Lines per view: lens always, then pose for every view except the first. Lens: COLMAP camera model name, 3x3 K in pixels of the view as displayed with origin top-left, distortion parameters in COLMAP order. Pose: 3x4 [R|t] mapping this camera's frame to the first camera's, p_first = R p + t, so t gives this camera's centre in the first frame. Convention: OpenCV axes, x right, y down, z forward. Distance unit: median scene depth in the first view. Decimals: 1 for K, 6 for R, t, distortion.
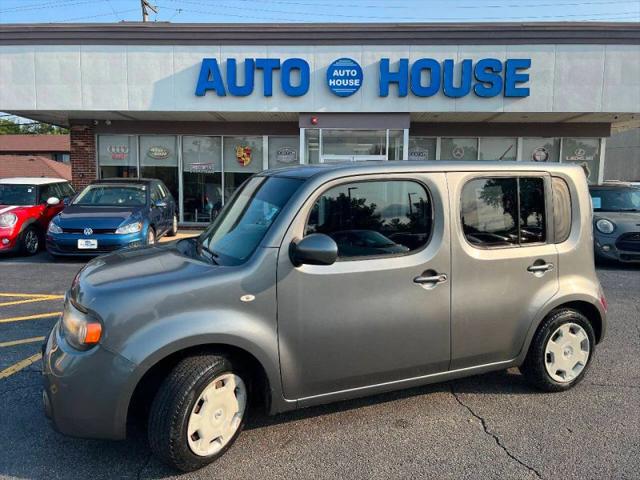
lens RADIAL K [[483.2, 0, 316.7], [0, 483.2, 239.4], [0, 0, 1]] dist [0.031471, -0.028149]
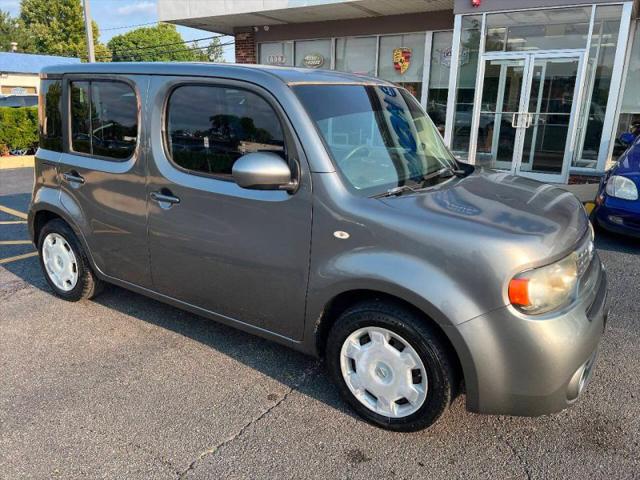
lens RADIAL K [[480.0, 0, 326.9], [0, 480.0, 237.8], [0, 0, 1]] dist [0.045243, -0.057015]
pose [[0.859041, 0.142738, -0.491603, 0.205482], [-0.060510, 0.981920, 0.179366, -0.025334], [0.508317, -0.124336, 0.852147, 0.265204]]
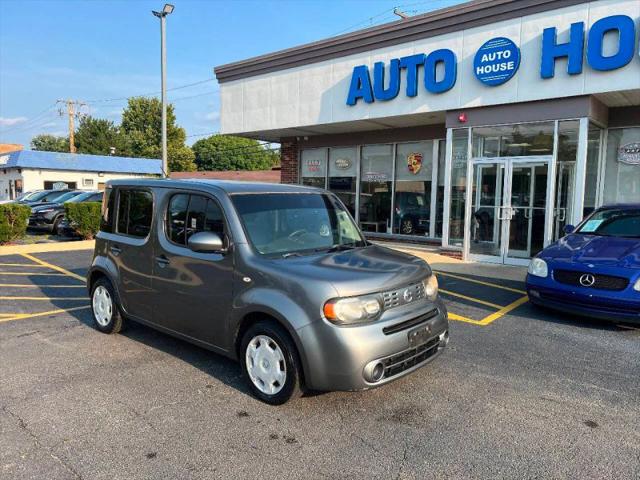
lens RADIAL K [[480.0, 0, 331.6], [0, 480.0, 237.0], [0, 0, 1]] dist [0.045243, -0.057015]
pose [[0.785286, 0.057315, -0.616474, 0.356478], [-0.070747, 0.997491, 0.002619, -0.026139], [0.615077, 0.041557, 0.787371, 0.210902]]
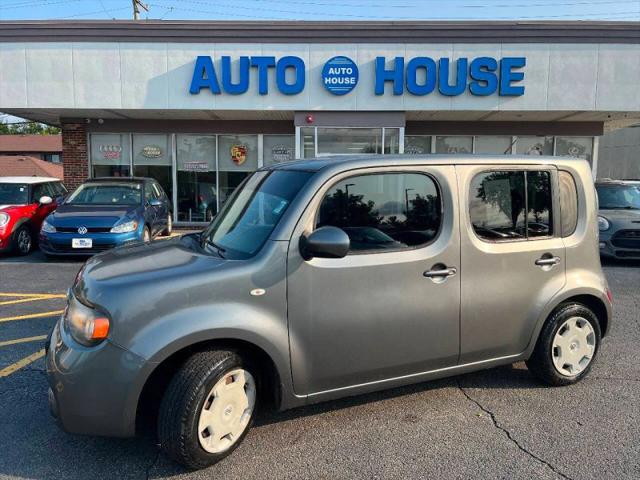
lens RADIAL K [[483.2, 0, 317.9], [0, 483.2, 241.3], [0, 0, 1]] dist [0.031471, -0.028149]
pose [[0.999808, -0.004368, 0.019095, -0.008820], [0.004315, 0.999987, 0.002826, 0.003568], [-0.019107, -0.002743, 0.999814, 0.003573]]
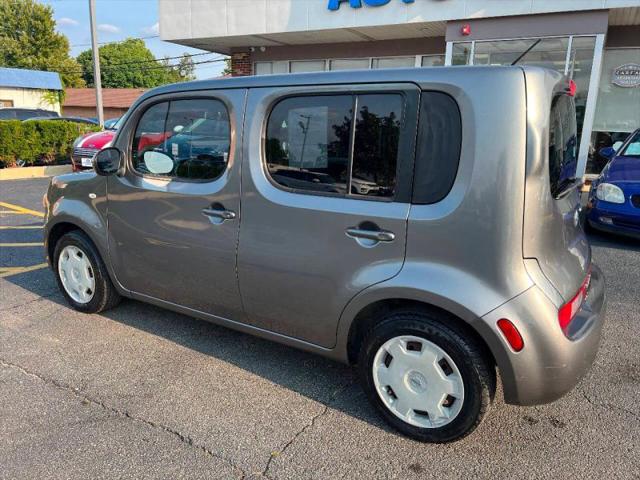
lens RADIAL K [[480.0, 0, 323.3], [0, 480.0, 233.3], [0, 0, 1]] dist [0.045243, -0.057015]
pose [[0.889414, 0.118441, -0.441491, 0.175295], [-0.064792, 0.988762, 0.134731, -0.015254], [0.452487, -0.091227, 0.887092, 0.187631]]
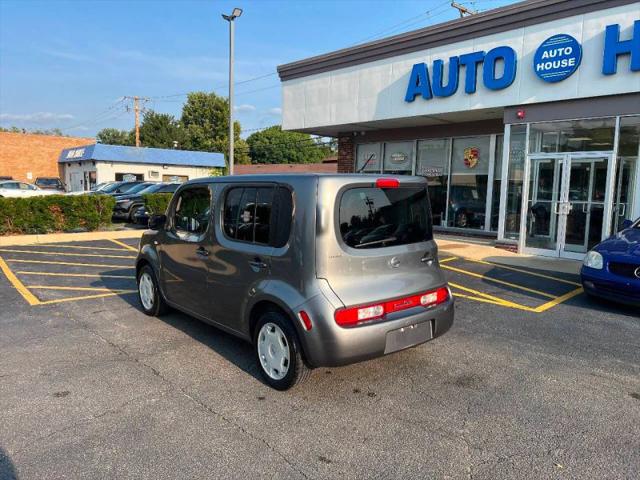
lens RADIAL K [[480.0, 0, 329.7], [0, 480.0, 238.8], [0, 0, 1]] dist [0.045243, -0.057015]
pose [[0.717031, 0.082963, -0.692087, 0.374908], [-0.085968, 0.995837, 0.030308, -0.022548], [0.691720, 0.037765, 0.721178, 0.157071]]
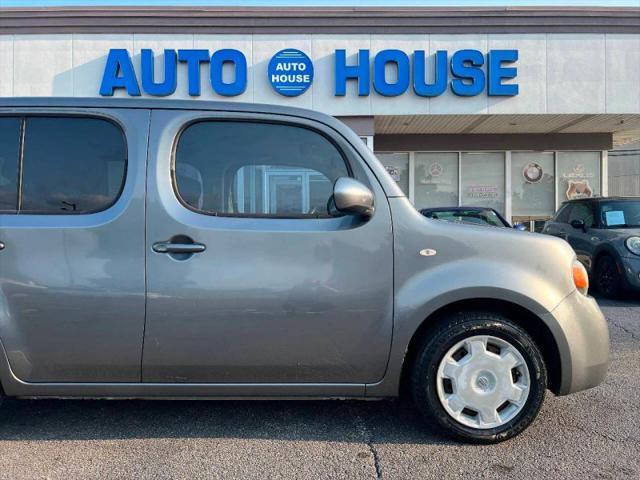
lens RADIAL K [[480.0, 0, 320.6], [0, 480.0, 240.4], [0, 0, 1]] dist [0.045243, -0.057015]
pose [[0.998830, -0.017398, 0.045120, 0.066064], [0.021730, 0.995012, -0.097364, 0.019894], [-0.043201, 0.098230, 0.994226, 0.234981]]
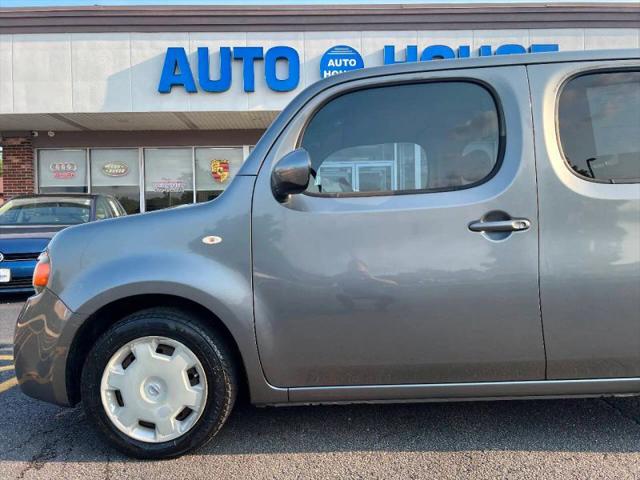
lens RADIAL K [[483.2, 0, 322.0], [0, 483.2, 234.2], [0, 0, 1]] dist [0.031471, -0.028149]
pose [[0.997389, -0.033321, 0.064065, -0.039021], [0.039266, 0.994806, -0.093906, 0.024774], [-0.060603, 0.096177, 0.993518, 0.206337]]
